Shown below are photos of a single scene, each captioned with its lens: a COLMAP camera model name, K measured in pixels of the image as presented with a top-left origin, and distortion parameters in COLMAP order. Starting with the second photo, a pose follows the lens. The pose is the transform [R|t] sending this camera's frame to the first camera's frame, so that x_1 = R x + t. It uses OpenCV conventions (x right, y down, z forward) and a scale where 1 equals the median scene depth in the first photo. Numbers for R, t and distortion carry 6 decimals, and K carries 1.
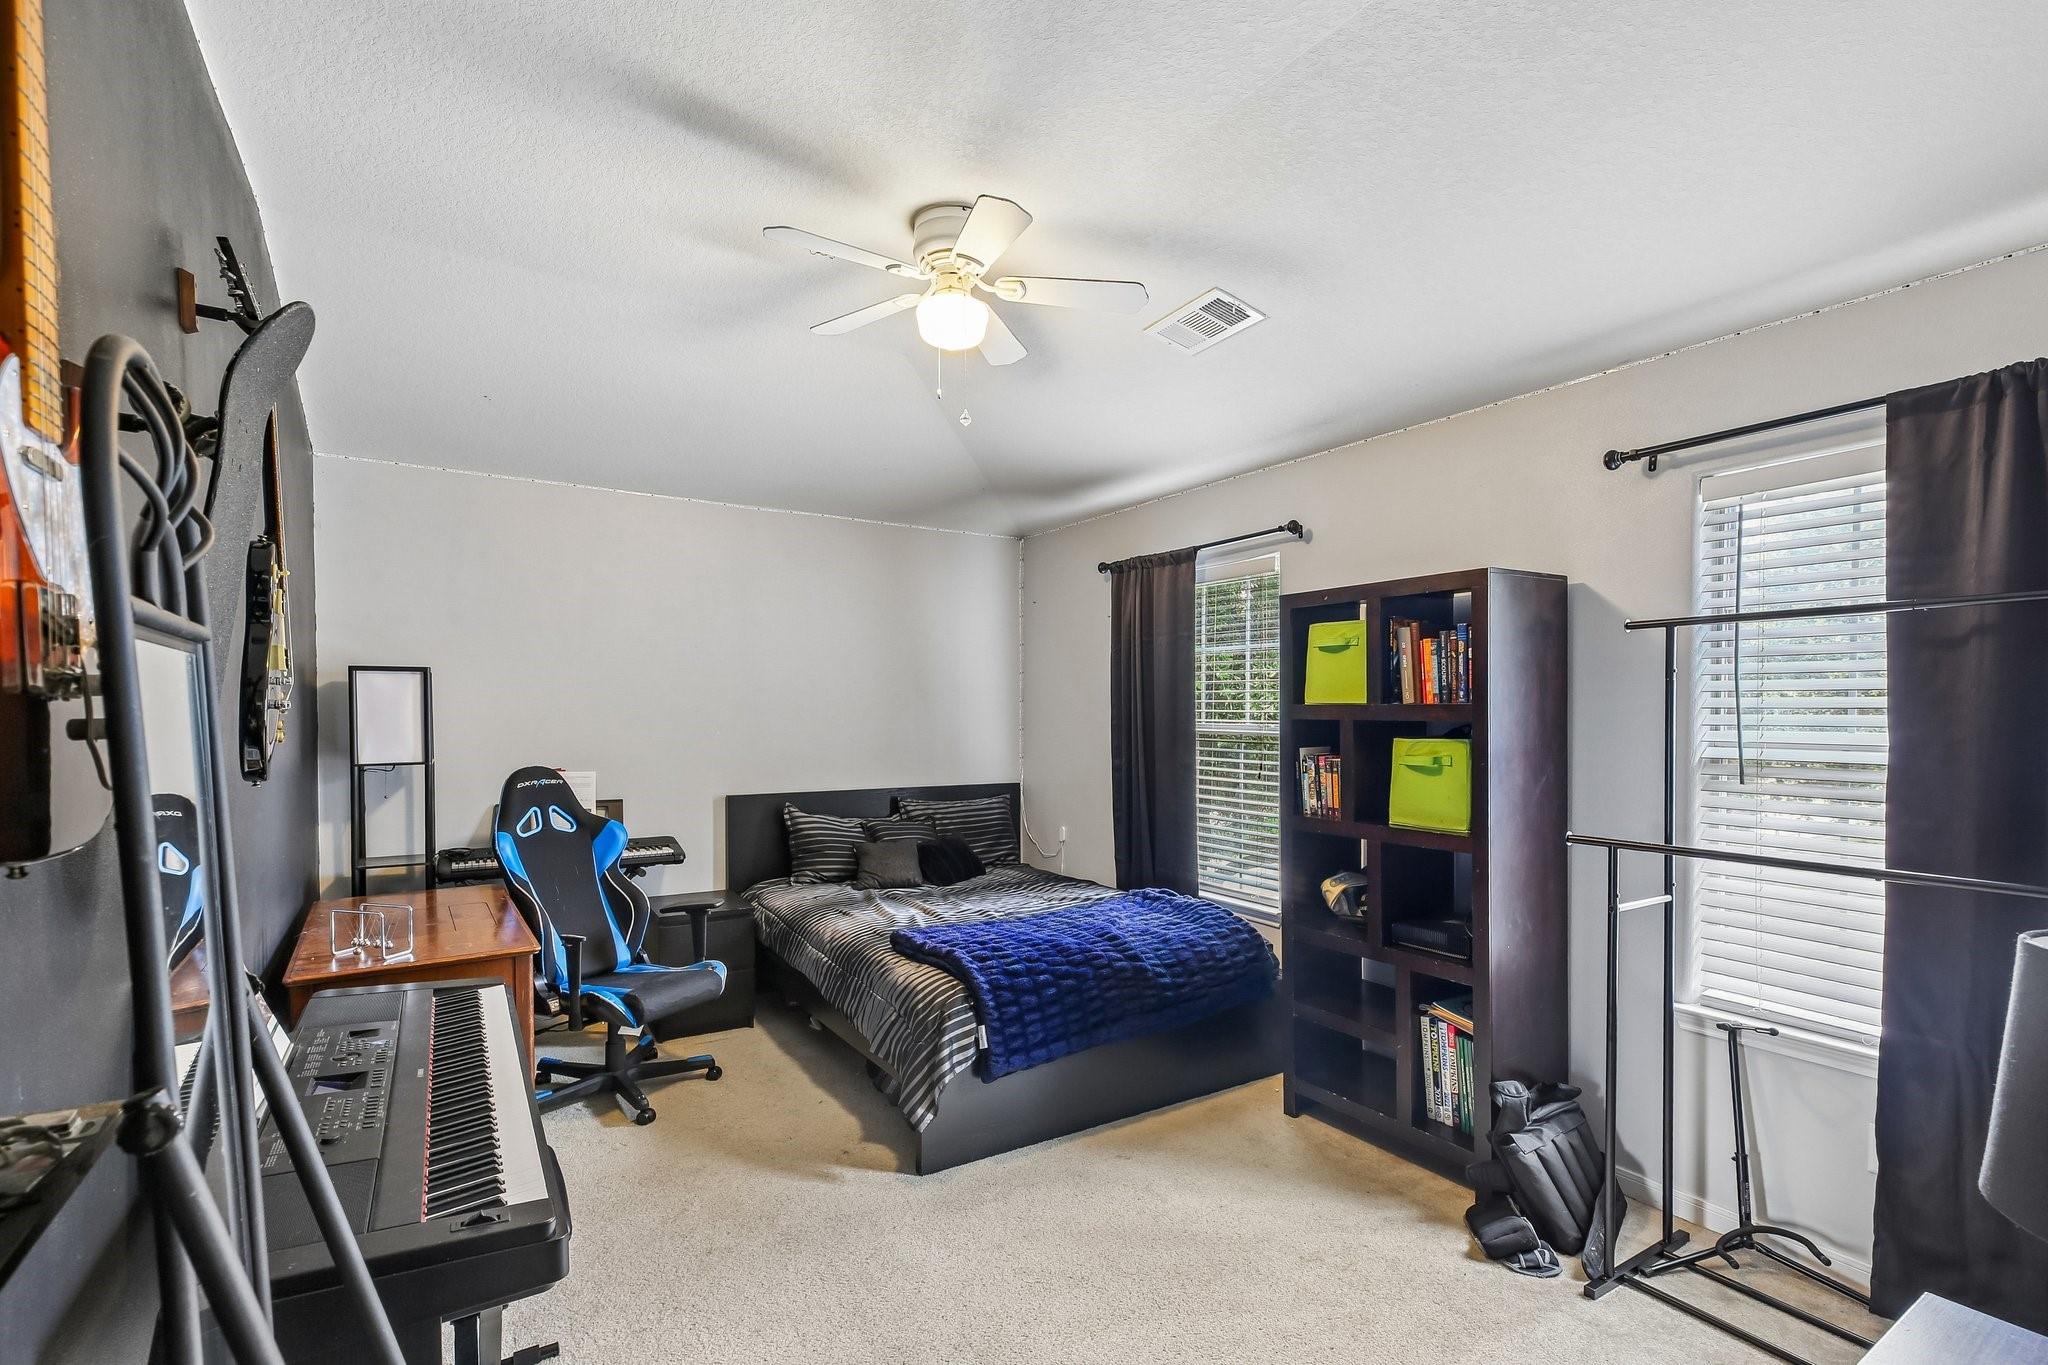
lens RADIAL K [[929.6, 0, 1018.5], [0, 929.6, 700.0], [0, 0, 1]] dist [-0.001305, -0.000144]
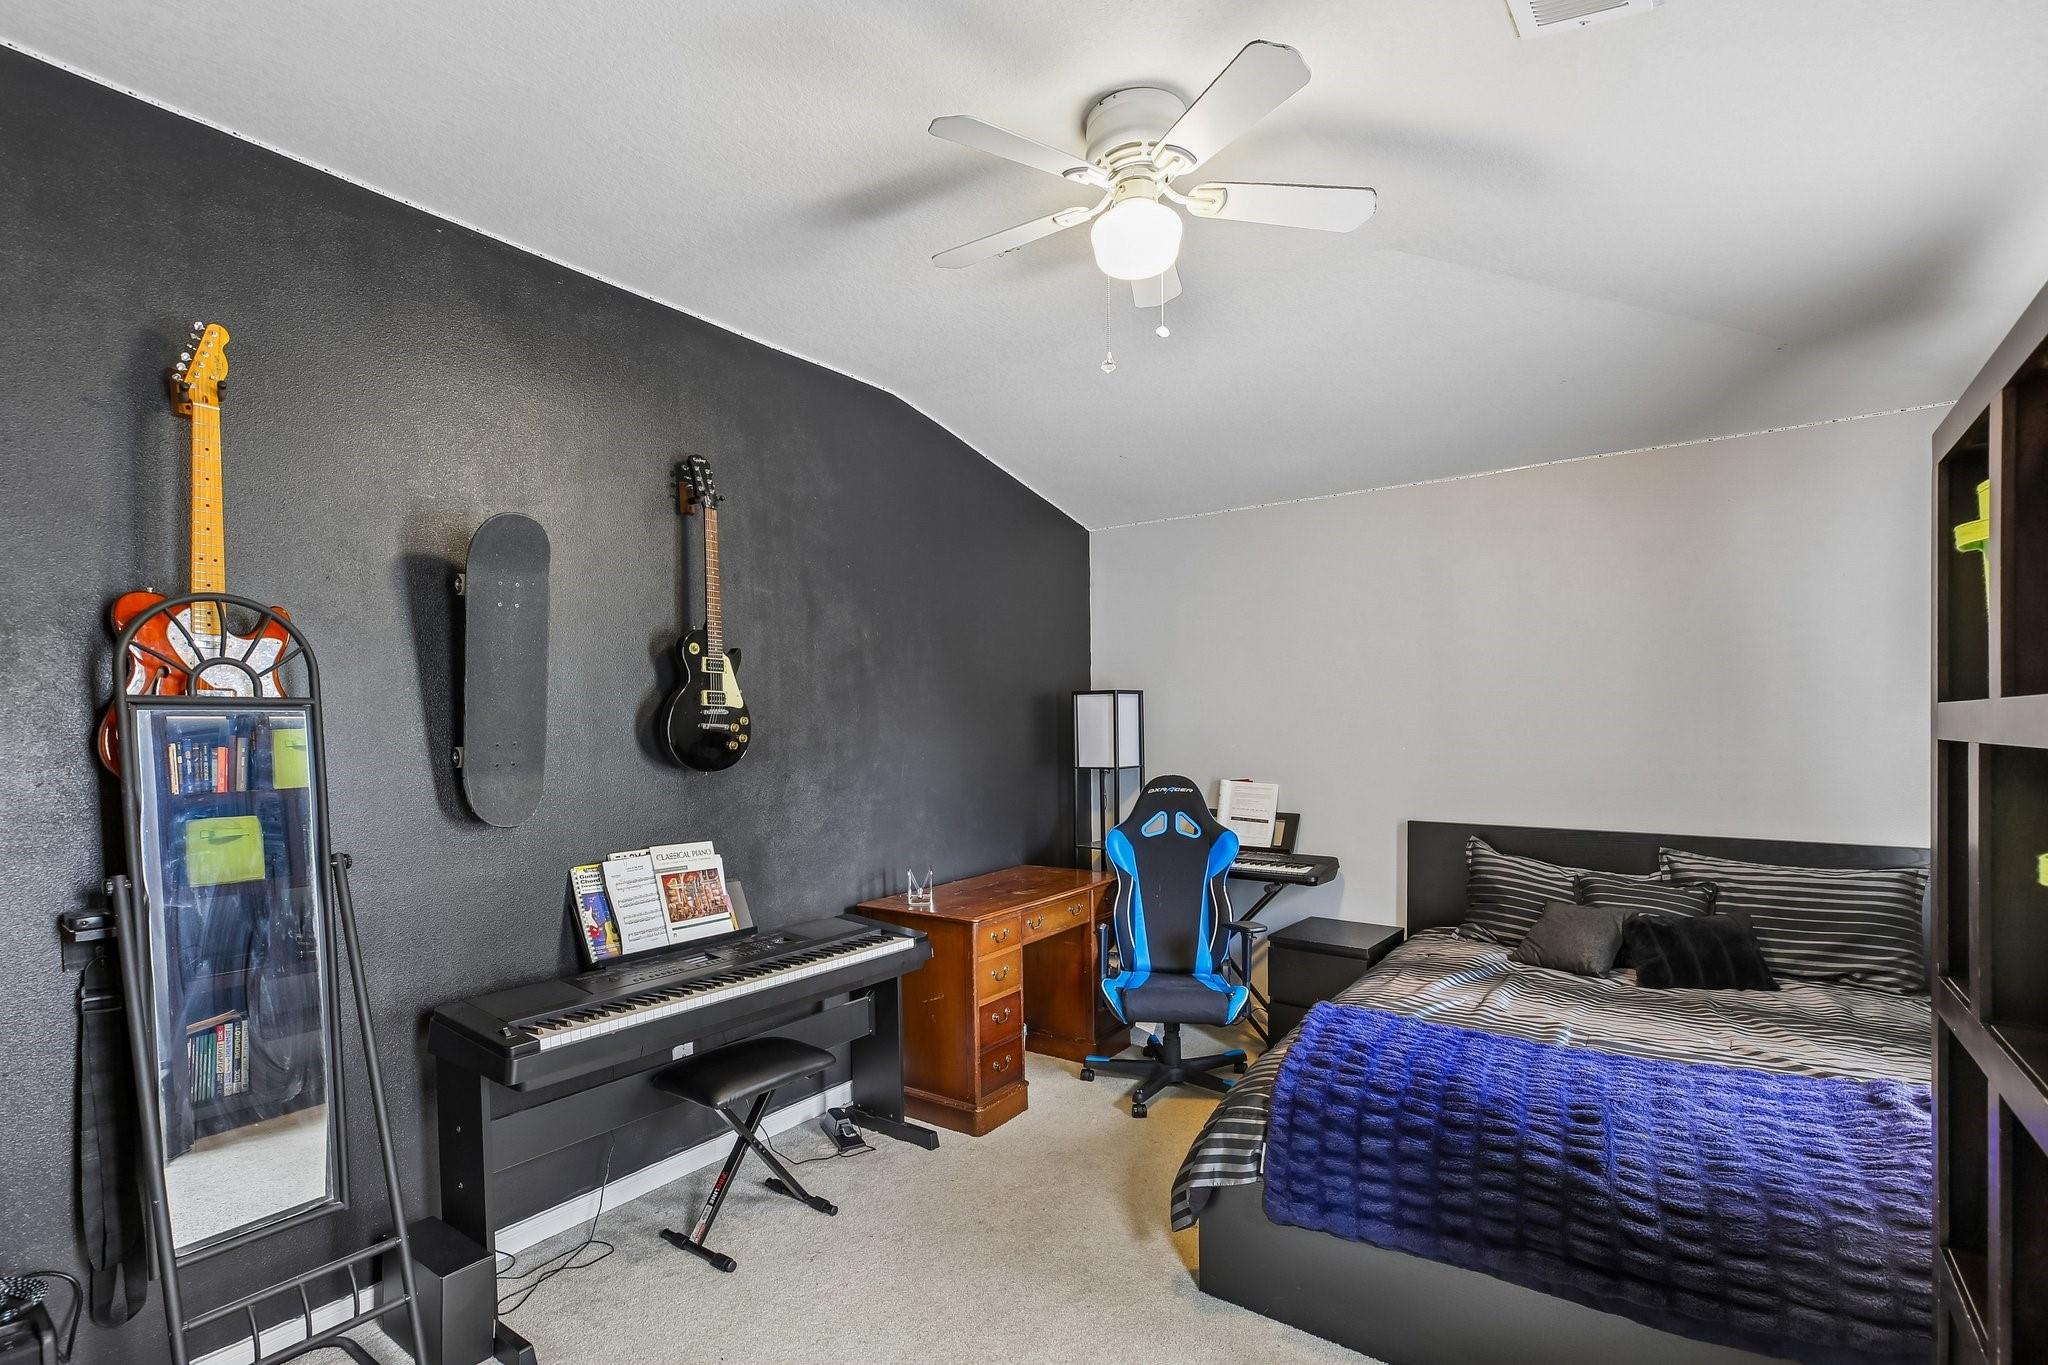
lens RADIAL K [[942.5, 0, 1026.8], [0, 942.5, 715.4], [0, 0, 1]] dist [0.000307, 0.000073]
pose [[0.379166, -0.009102, -0.925284, 0.469230], [0.017764, 0.999839, -0.002556, -0.000571], [0.925158, -0.015468, 0.379267, 0.414750]]
